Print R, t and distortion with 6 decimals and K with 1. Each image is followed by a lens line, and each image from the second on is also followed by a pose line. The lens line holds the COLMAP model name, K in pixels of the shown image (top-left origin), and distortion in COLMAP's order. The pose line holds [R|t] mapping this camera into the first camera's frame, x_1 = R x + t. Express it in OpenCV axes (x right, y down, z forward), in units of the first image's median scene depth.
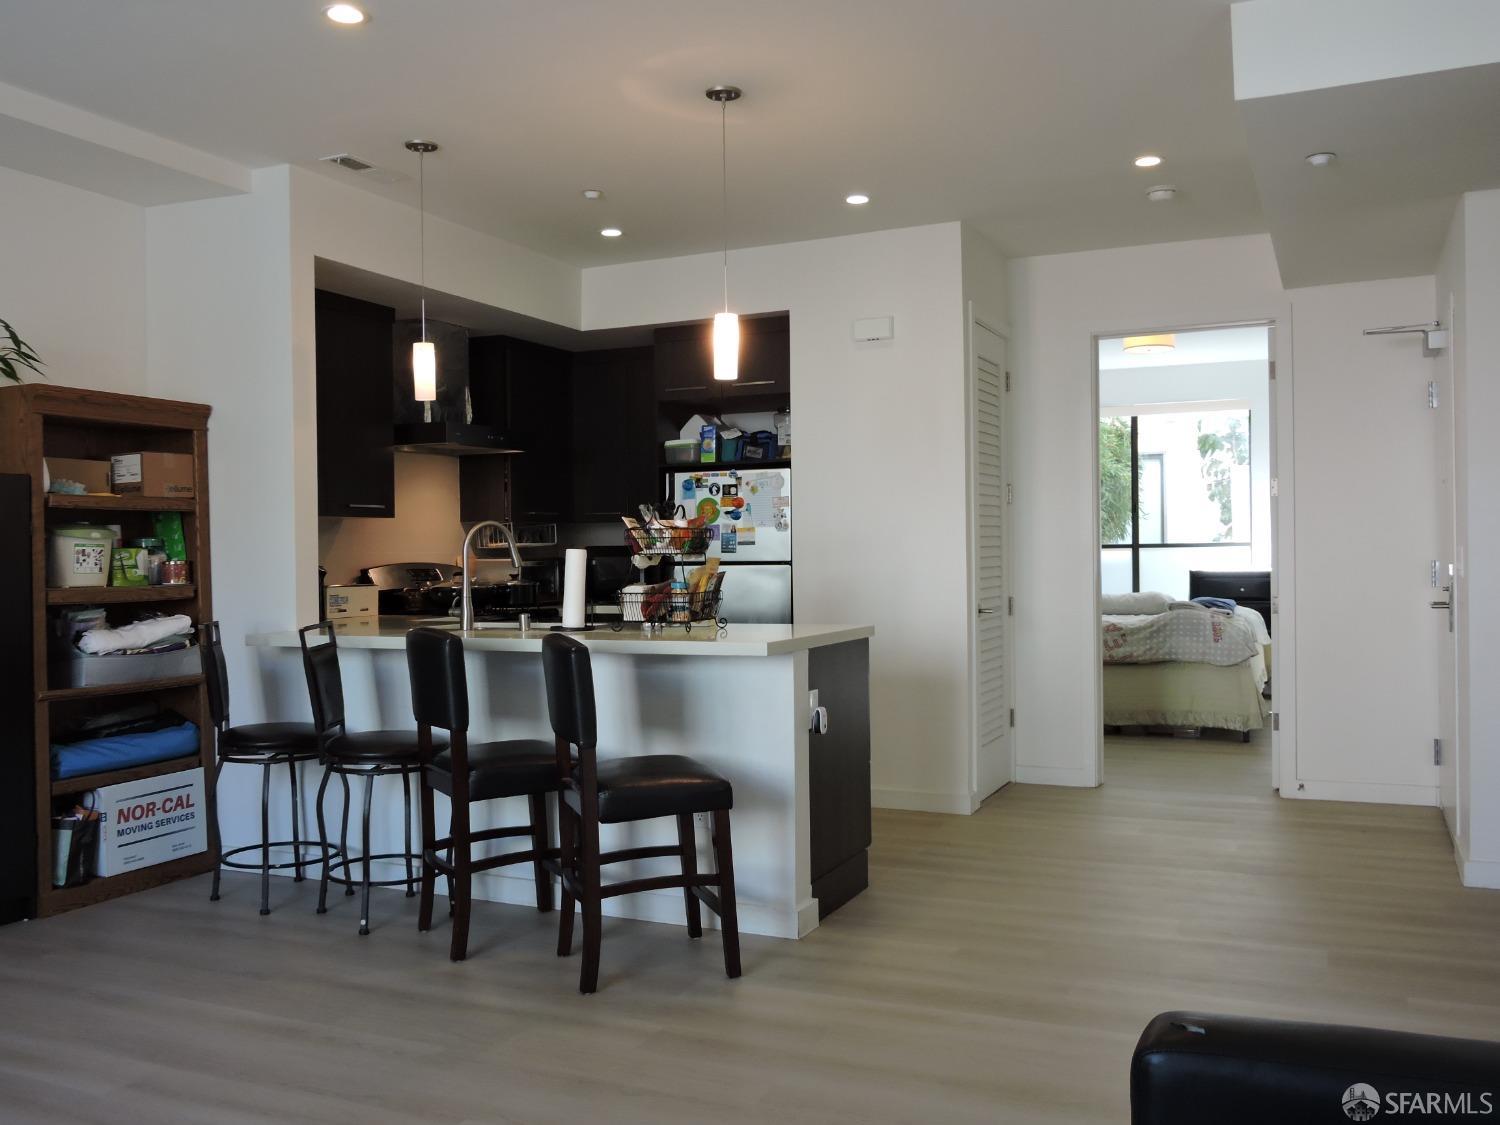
lens RADIAL K [[1302.5, 0, 748.5], [0, 1302.5, 570.2], [0, 0, 1]] dist [-0.018384, -0.004128]
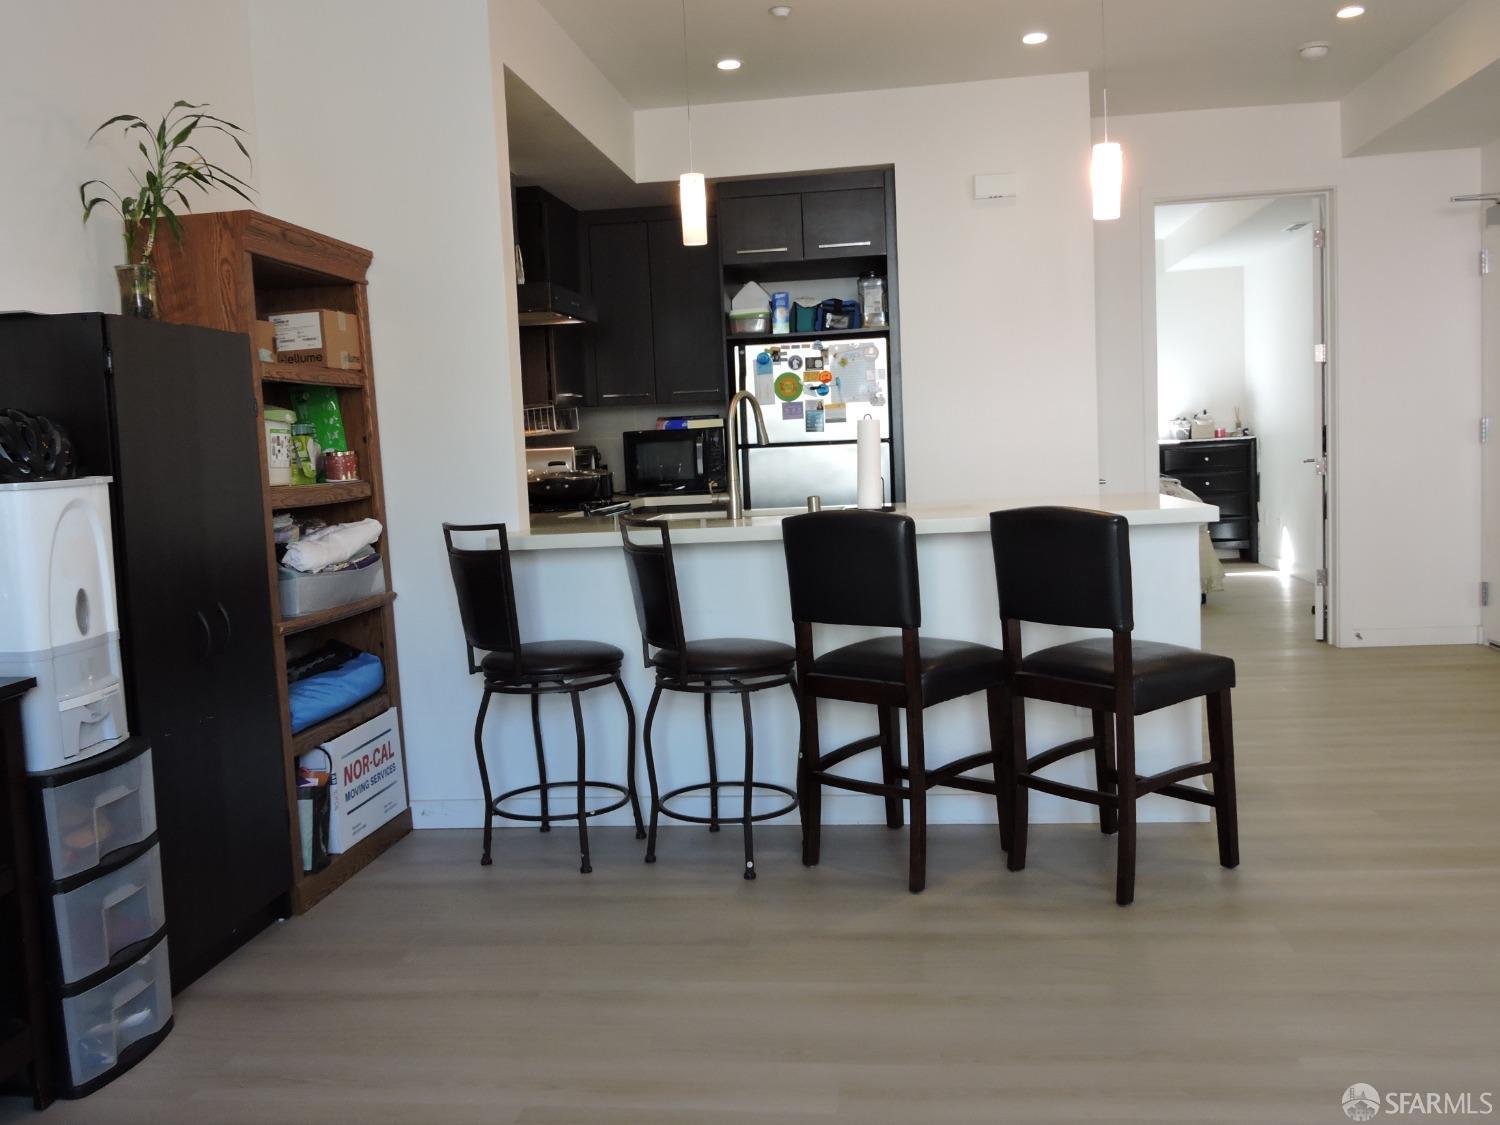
lens RADIAL K [[1302.5, 0, 746.7], [0, 1302.5, 569.1], [0, 0, 1]] dist [-0.018384, -0.004128]
pose [[0.954995, -0.059922, 0.290506, -0.459553], [0.038132, 0.996057, 0.080102, 0.010536], [-0.294160, -0.065420, 0.953515, 0.178582]]
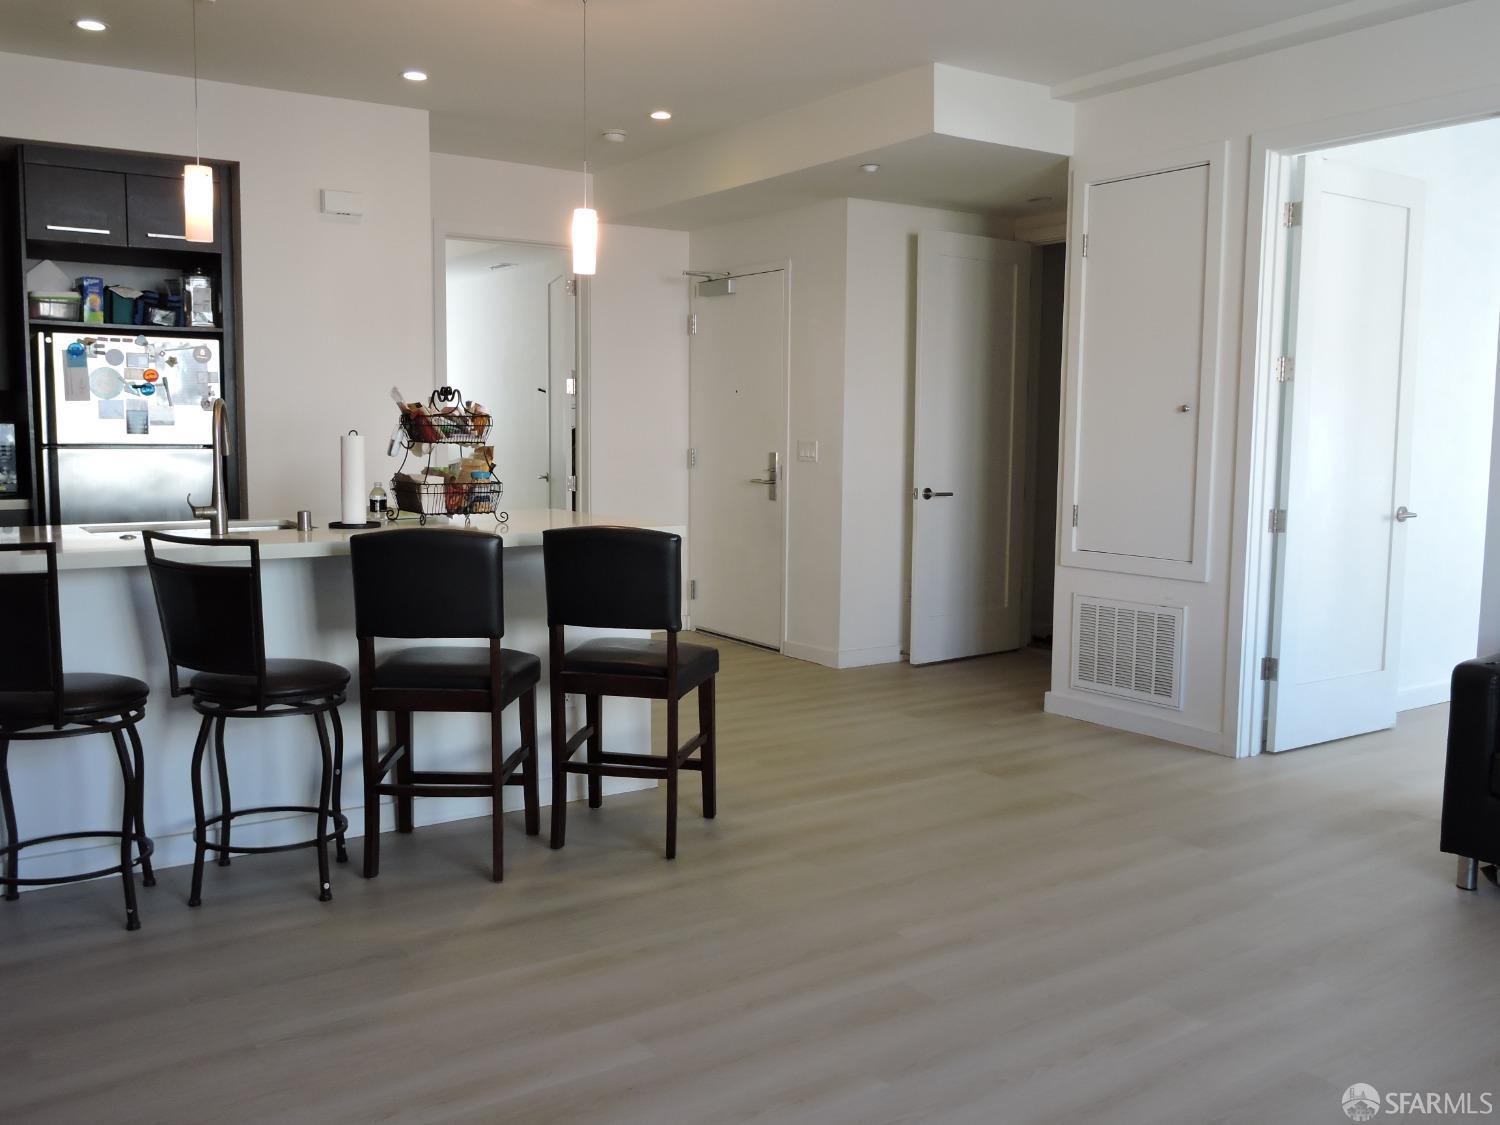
lens RADIAL K [[1302.5, 0, 751.7], [0, 1302.5, 564.7], [0, 0, 1]] dist [-0.018384, -0.004128]
pose [[0.517616, -0.071396, 0.852629, -0.733806], [-0.006762, 0.996140, 0.087518, -0.007443], [-0.855586, -0.051066, 0.515136, 0.300271]]
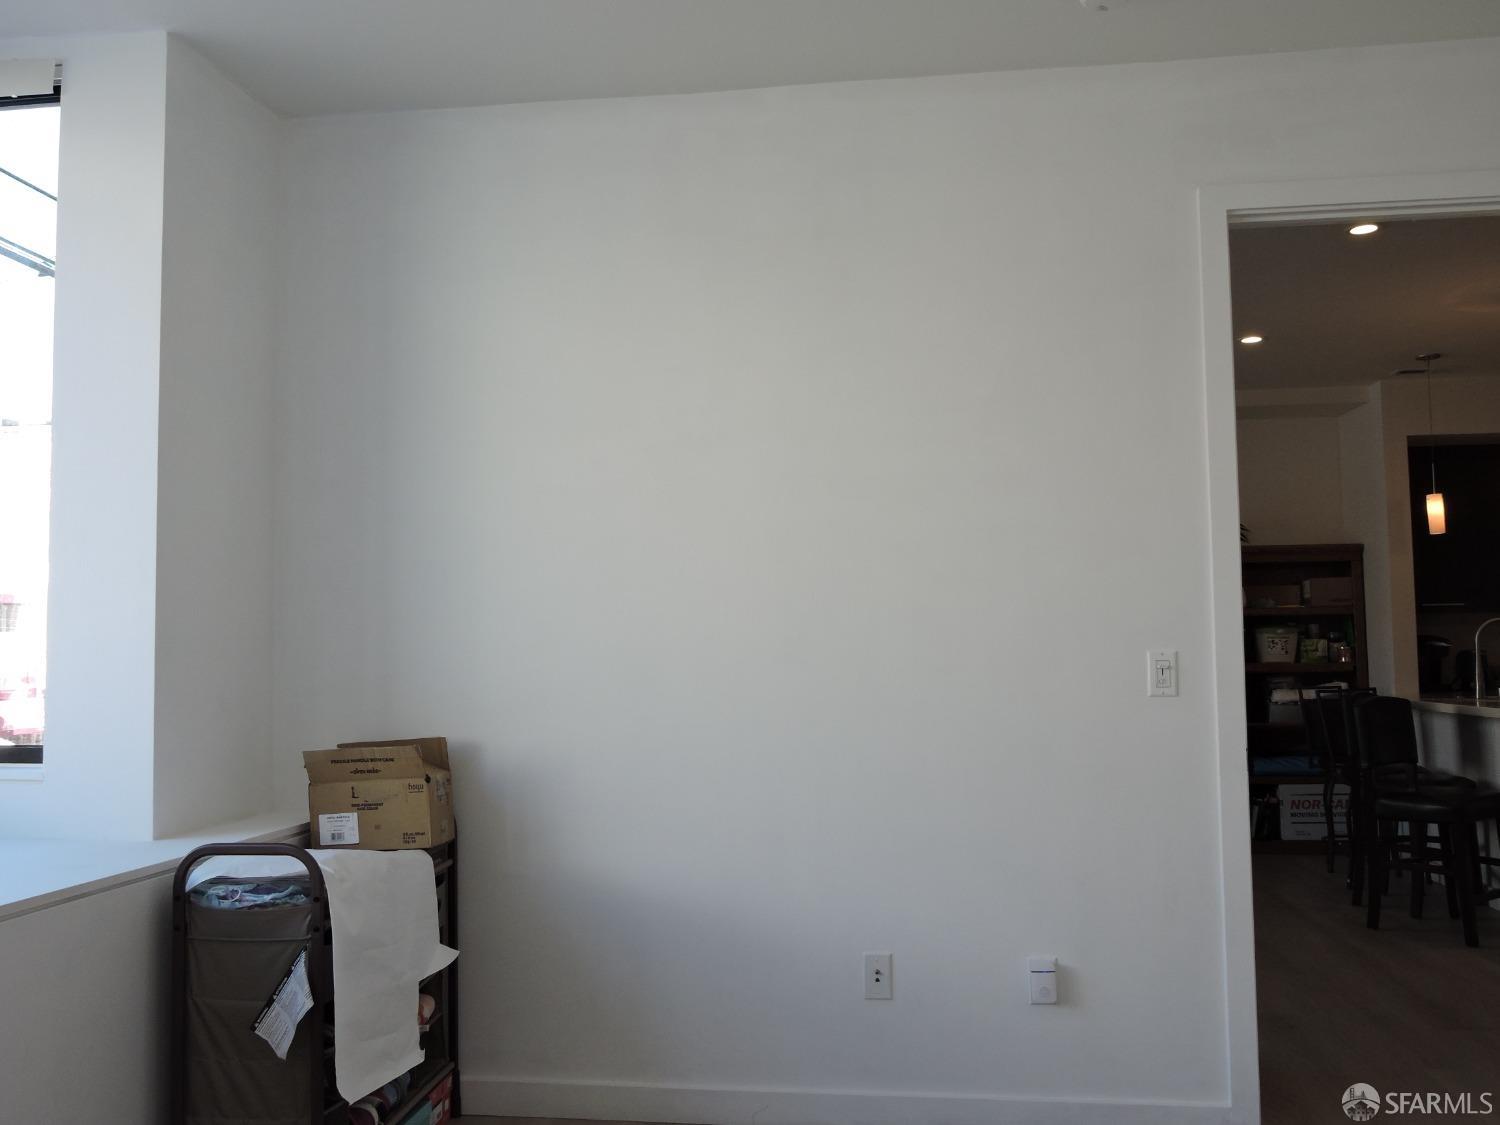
lens RADIAL K [[1302.5, 0, 751.5], [0, 1302.5, 559.8], [0, 0, 1]] dist [-0.018384, -0.004128]
pose [[0.274431, -0.059718, -0.959751, 0.880108], [-0.005284, 0.997961, -0.063606, -0.008917], [0.961592, 0.022526, 0.273556, -0.101428]]
